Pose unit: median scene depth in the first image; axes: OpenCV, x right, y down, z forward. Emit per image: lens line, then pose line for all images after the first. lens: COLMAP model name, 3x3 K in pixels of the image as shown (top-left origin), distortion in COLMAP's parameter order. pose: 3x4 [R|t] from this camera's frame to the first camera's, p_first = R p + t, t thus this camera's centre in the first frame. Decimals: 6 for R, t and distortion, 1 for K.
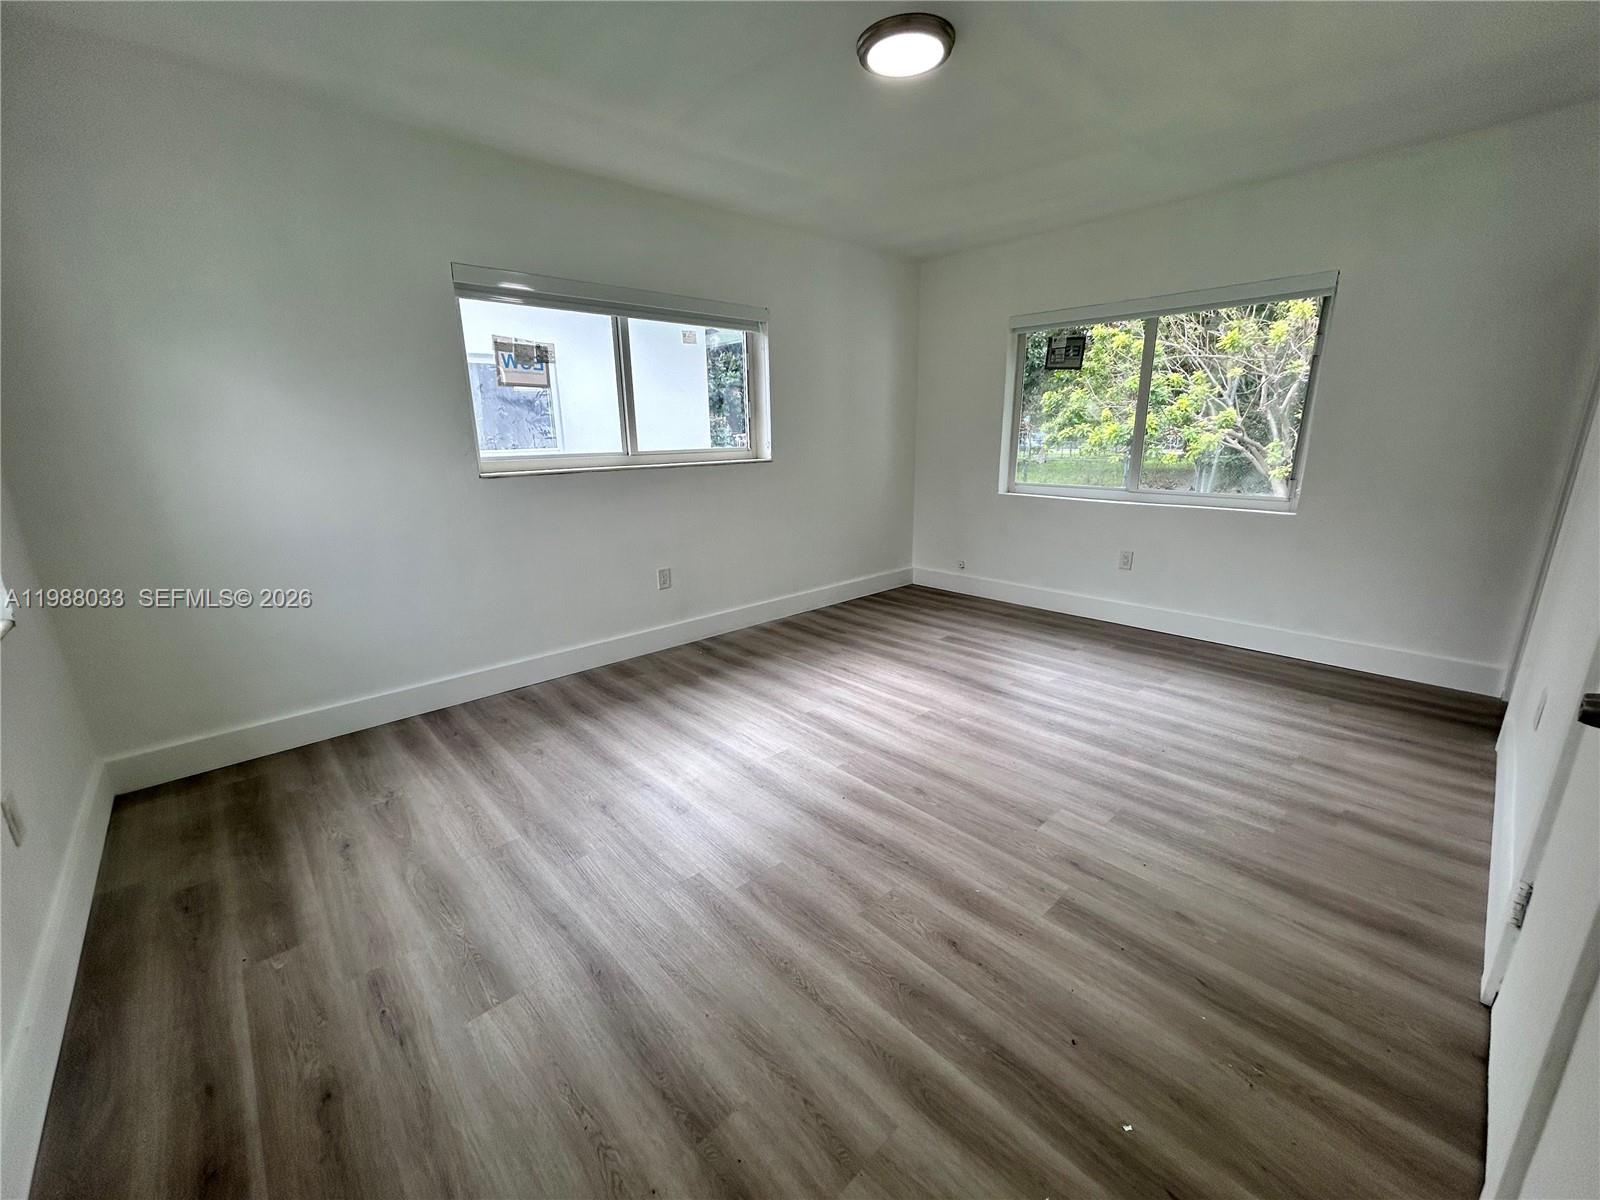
lens RADIAL K [[645.3, 0, 800.0], [0, 645.3, 600.0], [0, 0, 1]] dist [-0.002753, 0.003455]
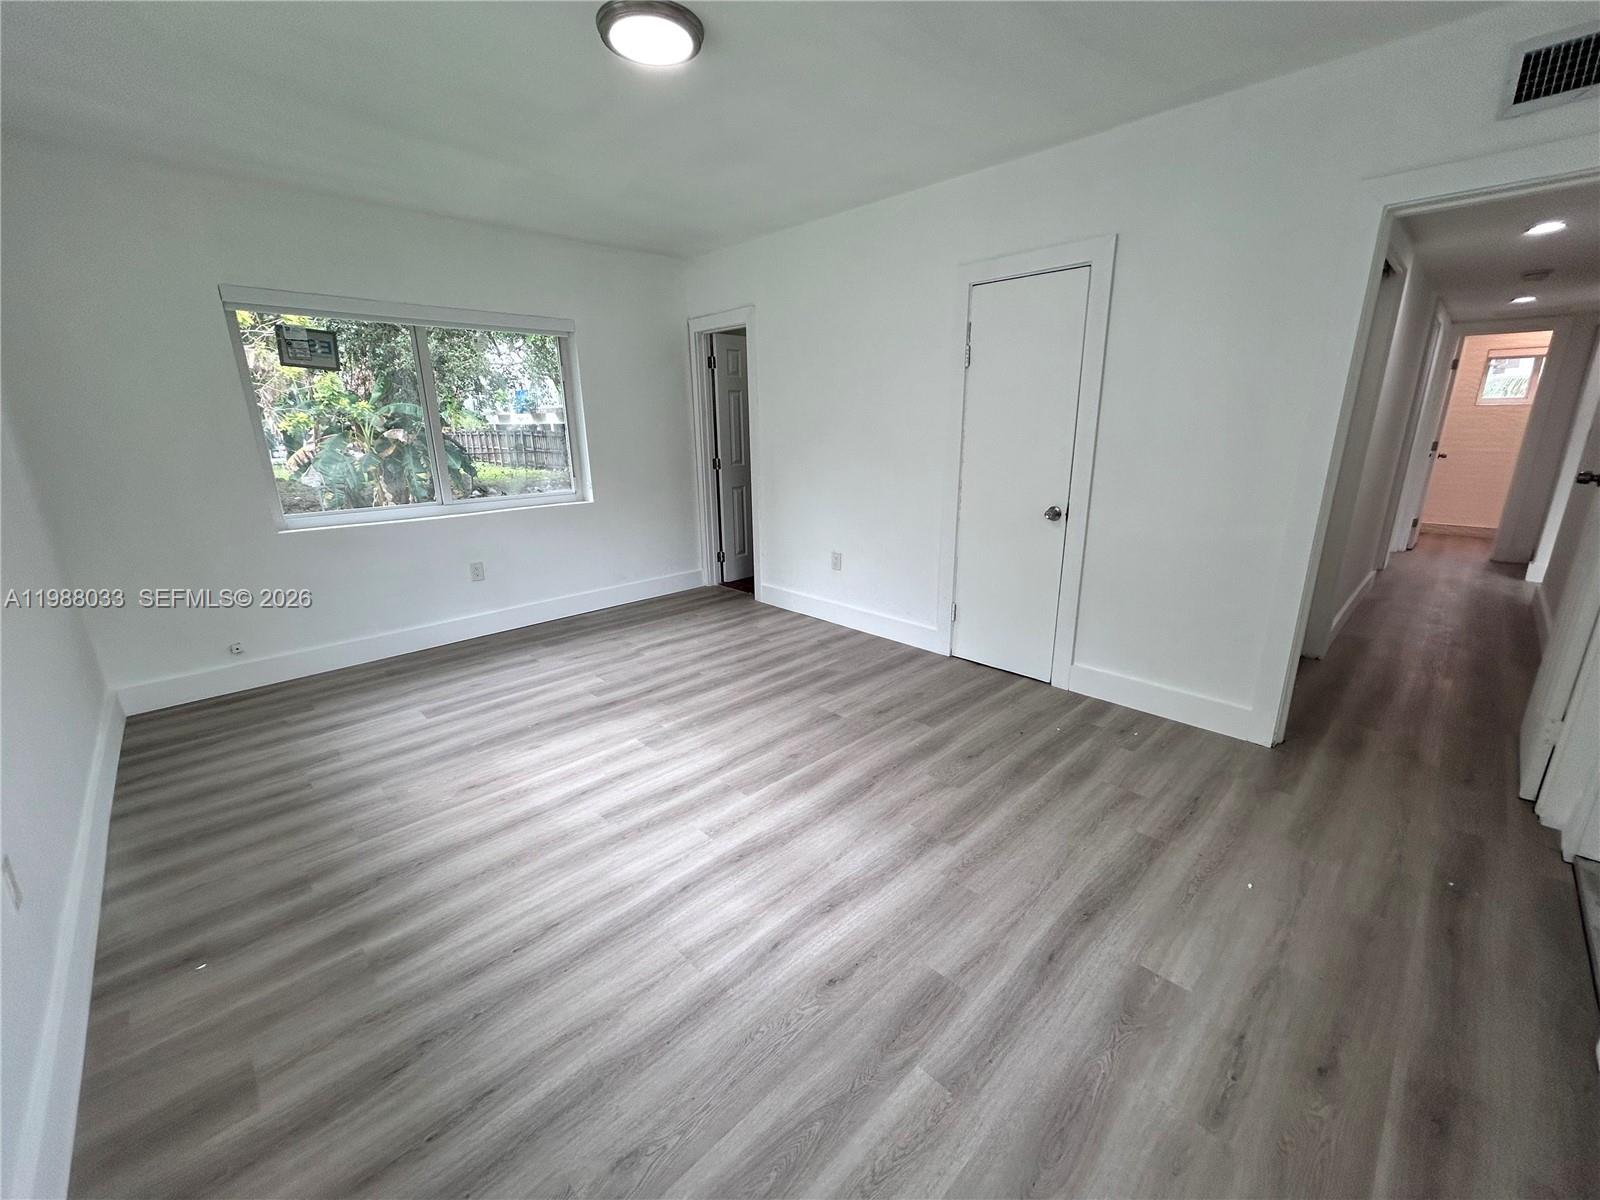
lens RADIAL K [[645.3, 0, 800.0], [0, 645.3, 600.0], [0, 0, 1]] dist [-0.002753, 0.003455]
pose [[-0.017387, -0.256102, 0.966493, -0.604475], [0.269632, 0.929626, 0.251183, -0.173986], [-0.962806, 0.264965, 0.052890, 0.612059]]
